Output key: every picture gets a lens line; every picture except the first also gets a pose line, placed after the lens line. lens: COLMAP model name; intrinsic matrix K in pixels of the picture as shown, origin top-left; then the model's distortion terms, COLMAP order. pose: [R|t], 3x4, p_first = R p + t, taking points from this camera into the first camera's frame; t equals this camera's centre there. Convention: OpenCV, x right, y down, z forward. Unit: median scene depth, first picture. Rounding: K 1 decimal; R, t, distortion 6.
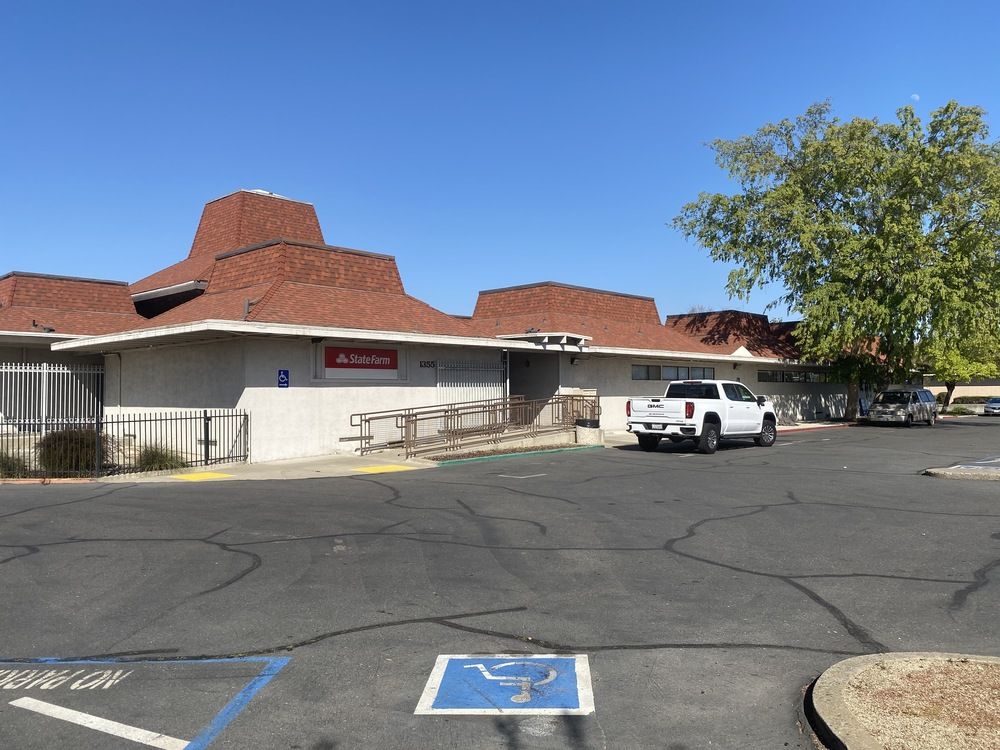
lens RADIAL K [[758.7, 0, 497.4], [0, 758.7, 372.9], [0, 0, 1]] dist [0.042308, -0.045328]
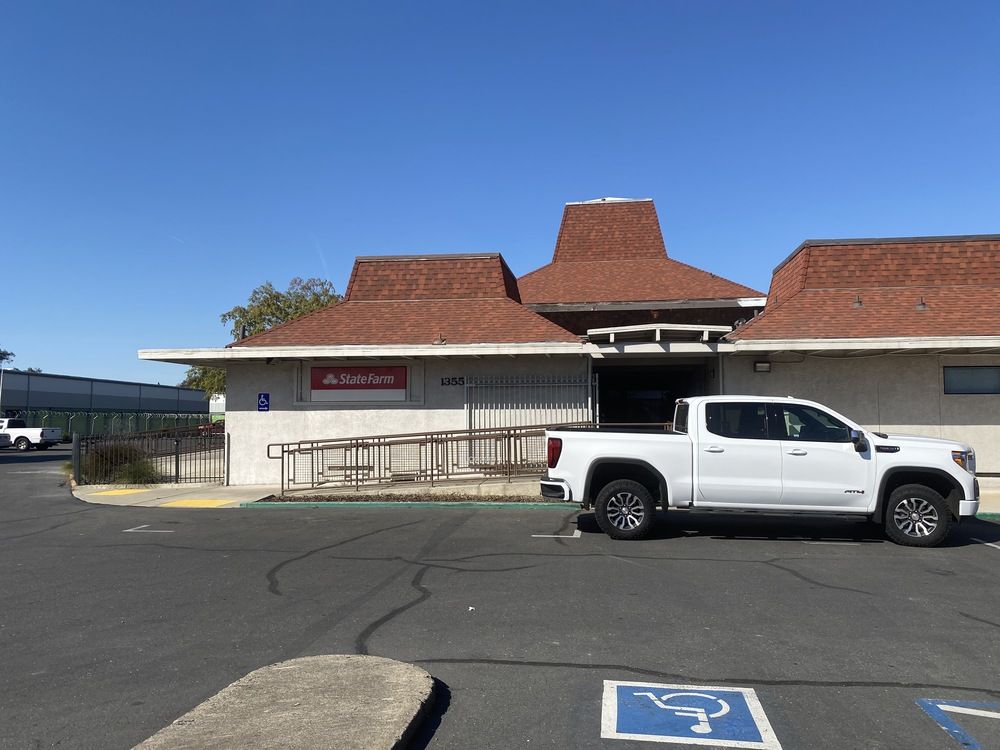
lens RADIAL K [[758.7, 0, 498.1], [0, 758.7, 368.4], [0, 0, 1]] dist [0.042308, -0.045328]
pose [[0.565119, -0.046411, -0.823703, 0.642677], [0.019779, 0.998892, -0.042712, 0.010719], [0.824773, 0.007845, 0.565410, 0.625069]]
